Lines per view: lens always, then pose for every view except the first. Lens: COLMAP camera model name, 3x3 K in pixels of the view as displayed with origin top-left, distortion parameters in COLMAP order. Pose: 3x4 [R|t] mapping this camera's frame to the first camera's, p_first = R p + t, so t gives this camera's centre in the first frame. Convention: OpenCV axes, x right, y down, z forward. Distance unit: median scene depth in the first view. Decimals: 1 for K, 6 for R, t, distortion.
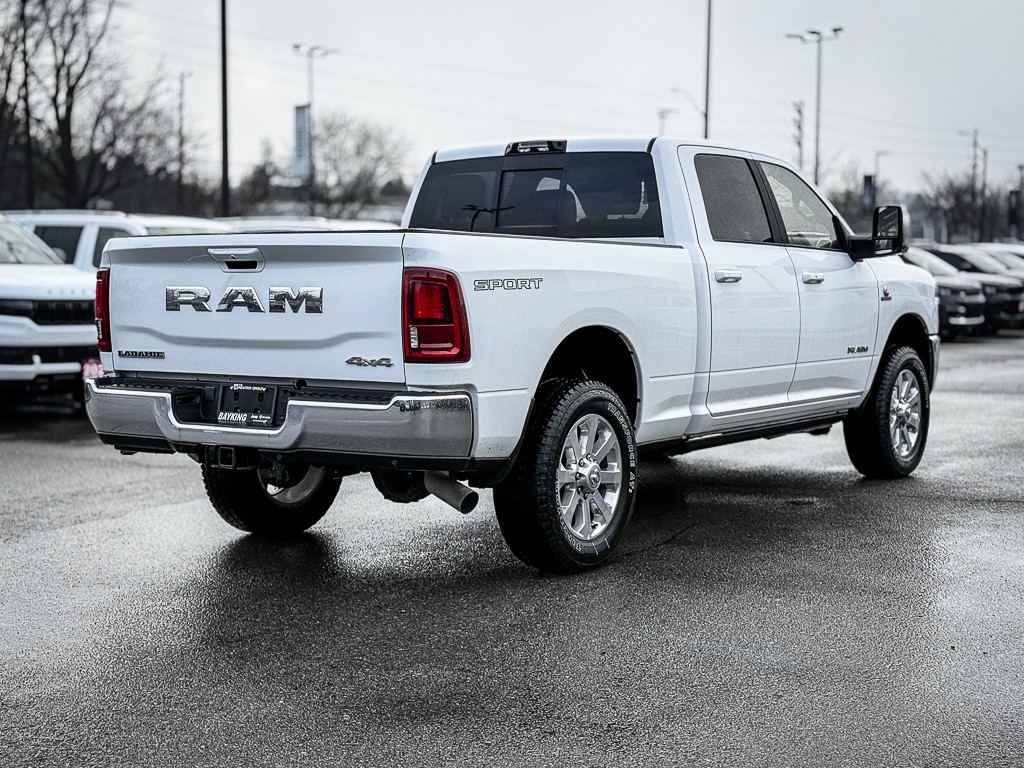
lens RADIAL K [[1680.0, 0, 511.6], [0, 1680.0, 389.2], [0, 0, 1]] dist [0.190132, 0.000000]
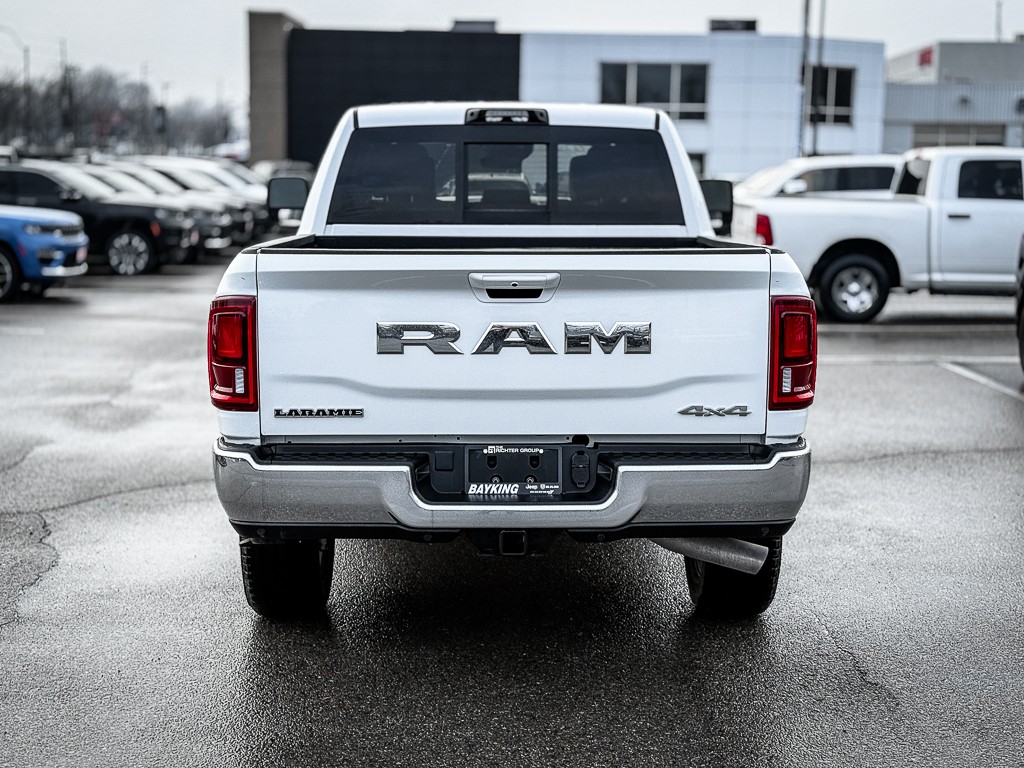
lens RADIAL K [[1680.0, 0, 512.6], [0, 1680.0, 379.2], [0, 0, 1]] dist [0.190132, 0.000000]
pose [[0.791977, -0.071812, 0.606313, -0.625443], [0.034098, 0.996711, 0.073512, -0.090539], [-0.609599, -0.037546, 0.791821, 0.392184]]
